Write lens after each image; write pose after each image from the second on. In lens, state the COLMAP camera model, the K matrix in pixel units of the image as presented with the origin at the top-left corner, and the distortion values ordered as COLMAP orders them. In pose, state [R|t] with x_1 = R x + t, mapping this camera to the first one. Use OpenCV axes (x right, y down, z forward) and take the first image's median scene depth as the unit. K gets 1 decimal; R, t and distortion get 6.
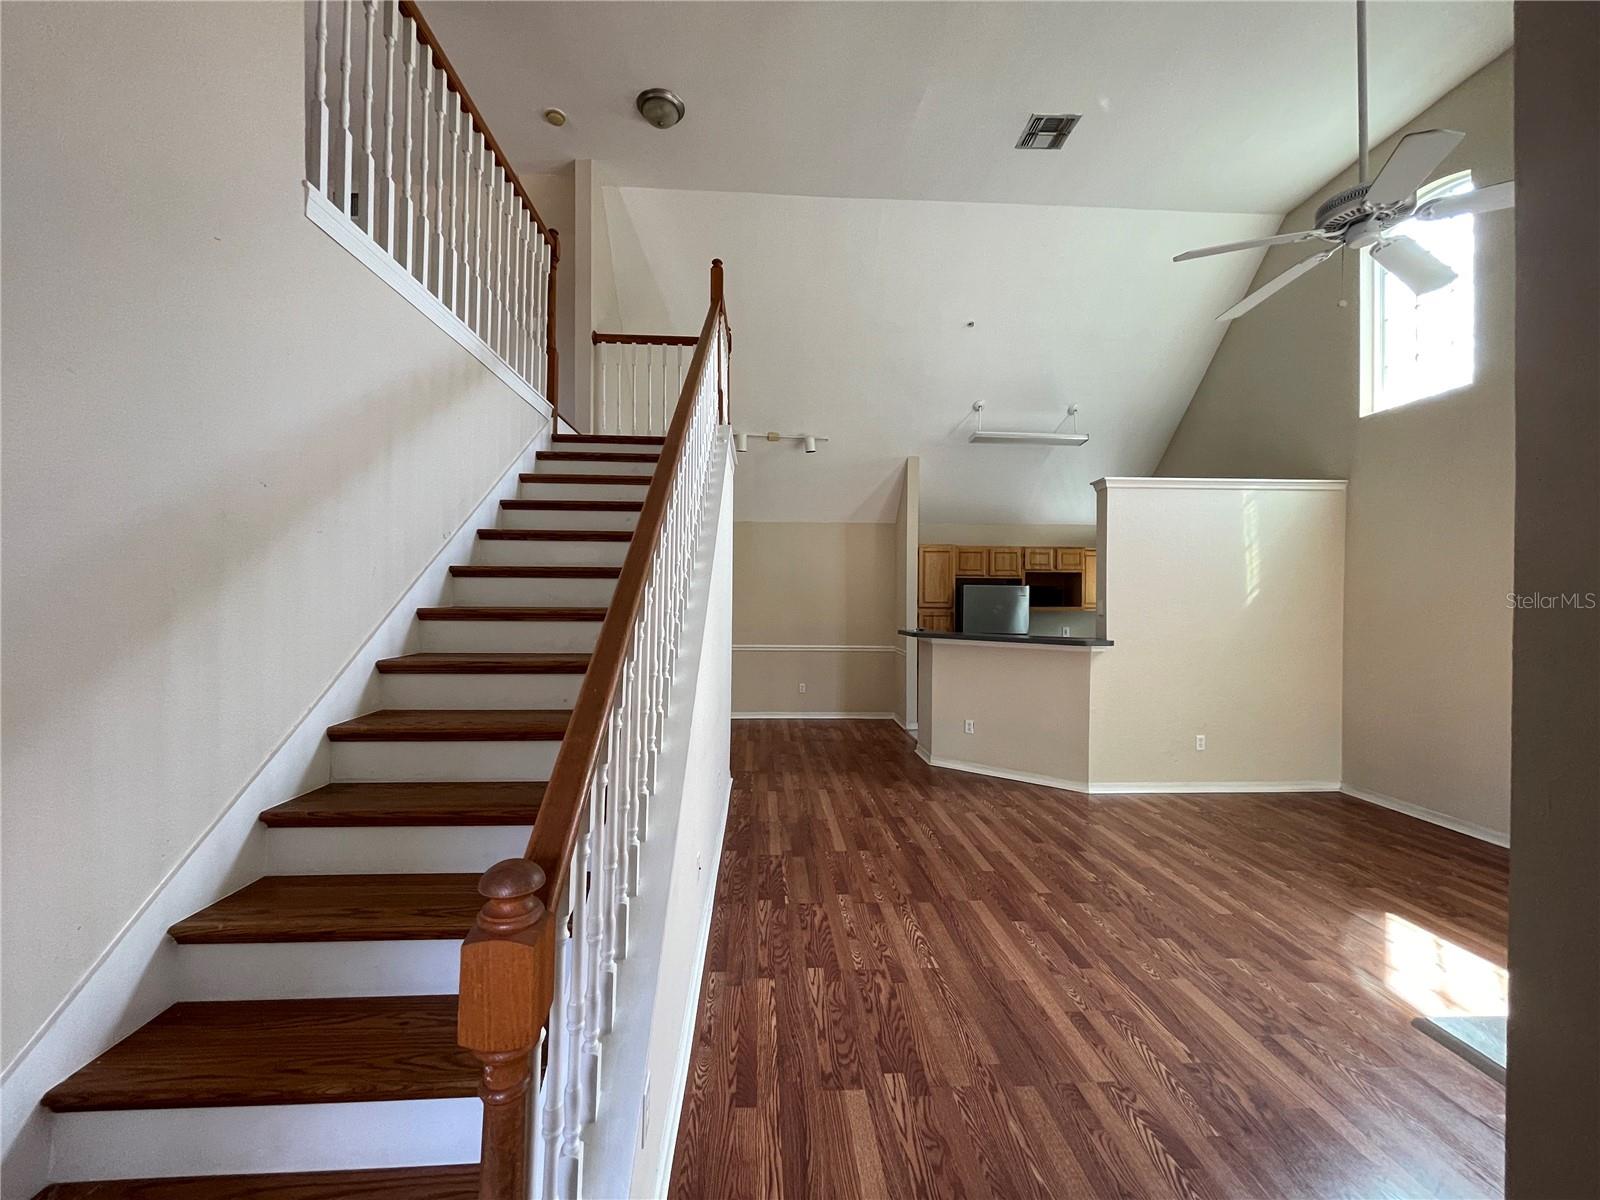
lens RADIAL K [[642.6, 0, 796.0], [0, 642.6, 601.3], [0, 0, 1]] dist [-0.003522, 0.000174]
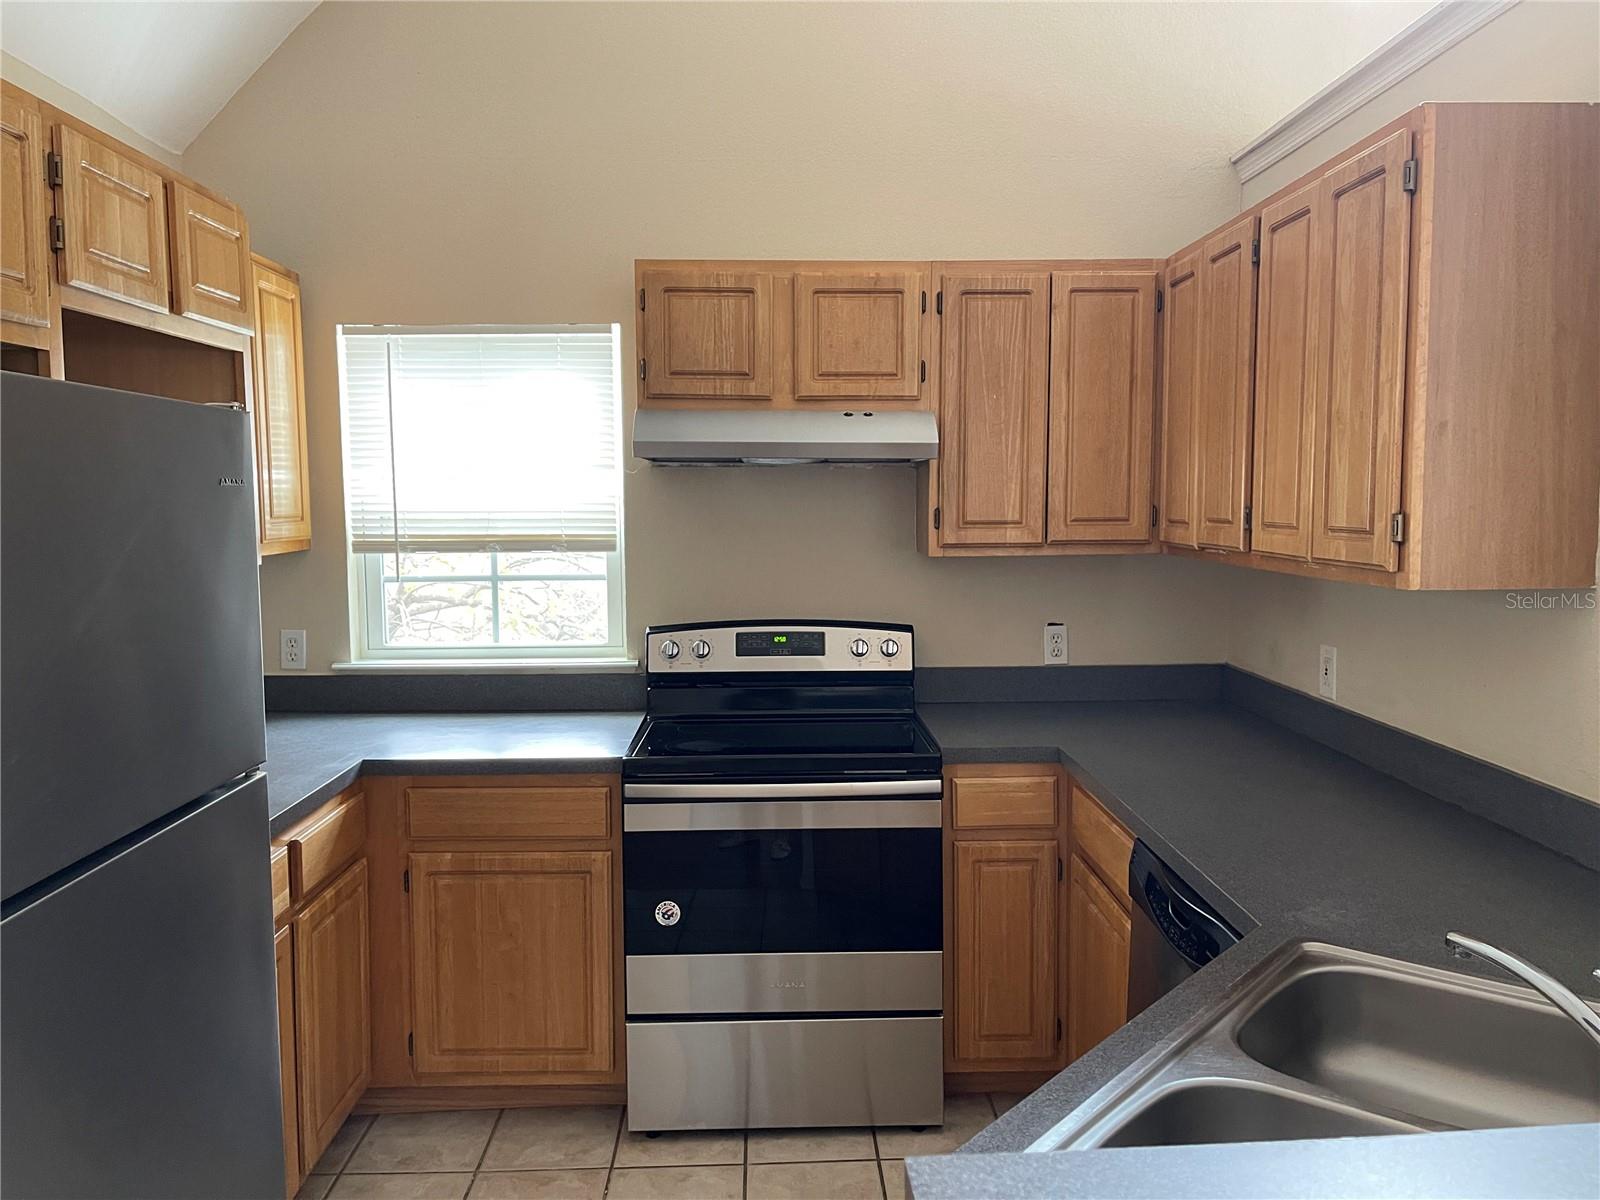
lens RADIAL K [[1216.4, 0, 795.7], [0, 1216.4, 603.2], [0, 0, 1]] dist [0.036997, -0.005684]
pose [[0.024318, -0.100671, 0.994622, 0.198730], [0.012035, 0.994874, 0.100403, -0.015331], [-0.999632, 0.009529, 0.025405, 1.650393]]
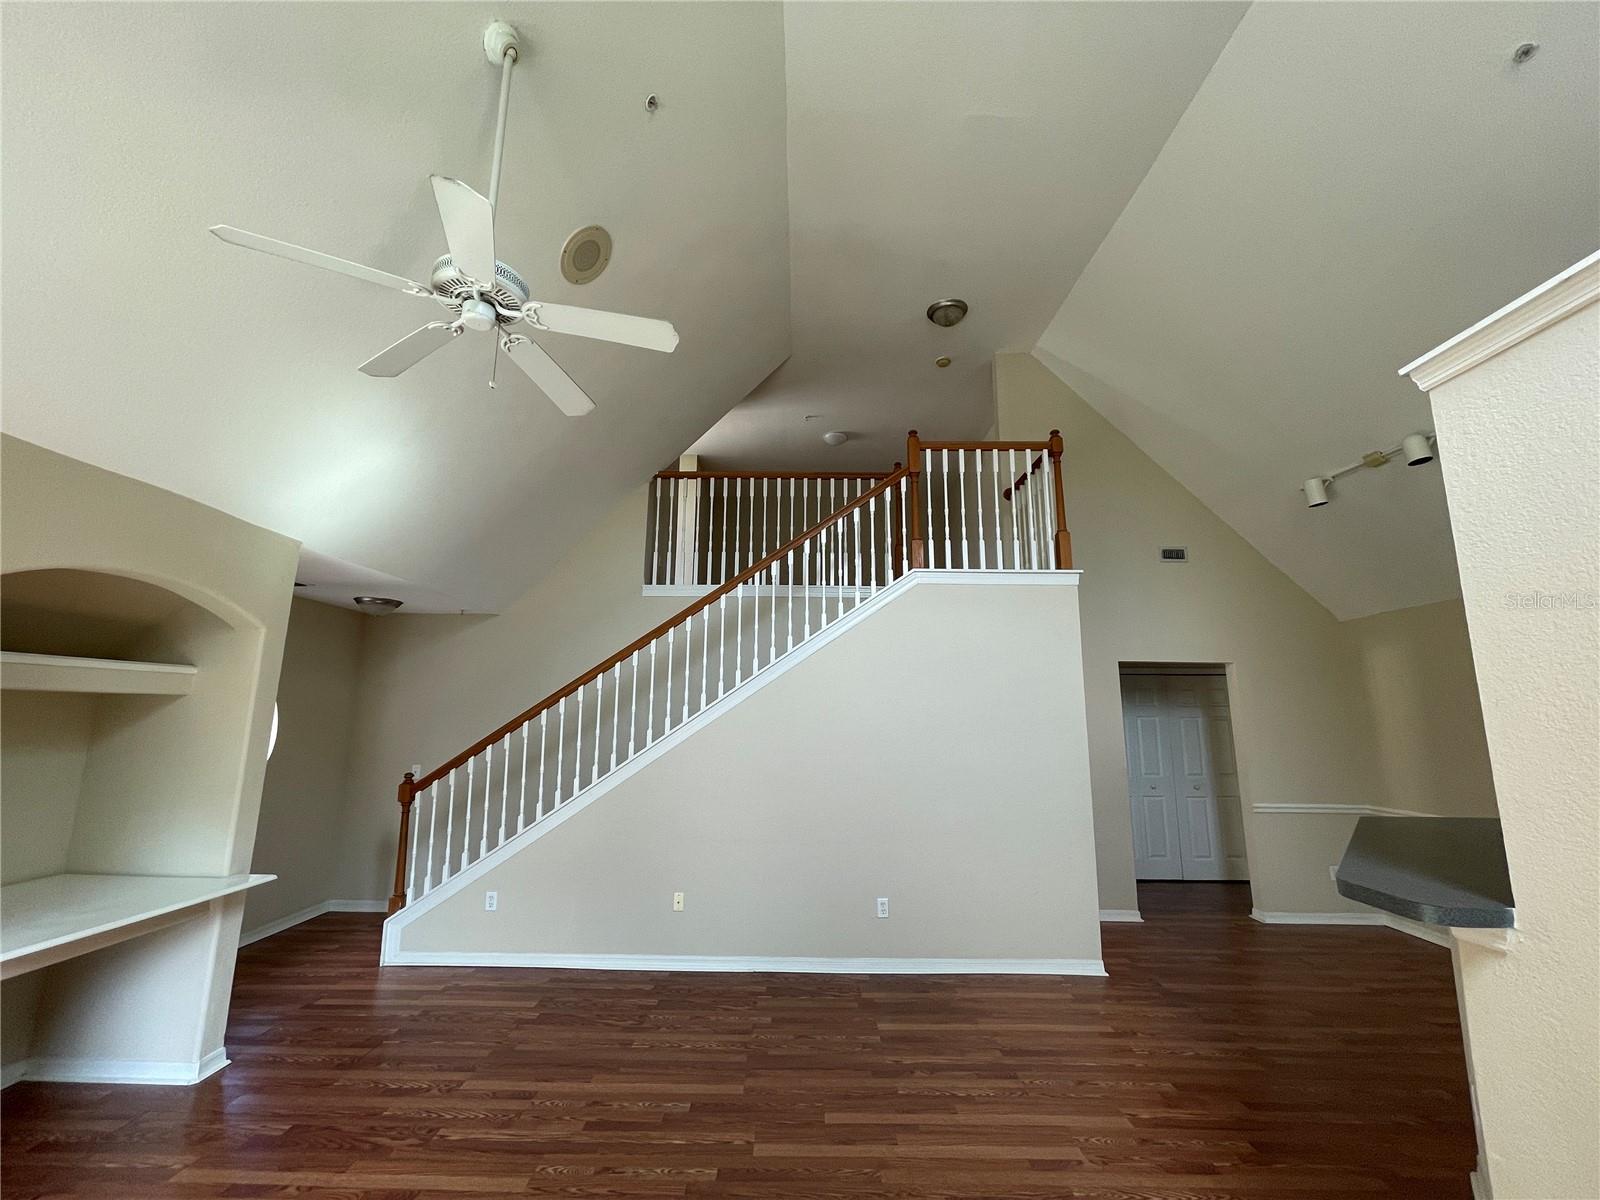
lens RADIAL K [[642.6, 0, 796.0], [0, 642.6, 601.3], [0, 0, 1]] dist [-0.003522, 0.000174]
pose [[-0.062507, -0.188373, -0.980106, 1.011758], [-0.012848, 0.982097, -0.187936, -0.014097], [0.997962, 0.000845, -0.063809, 0.916055]]
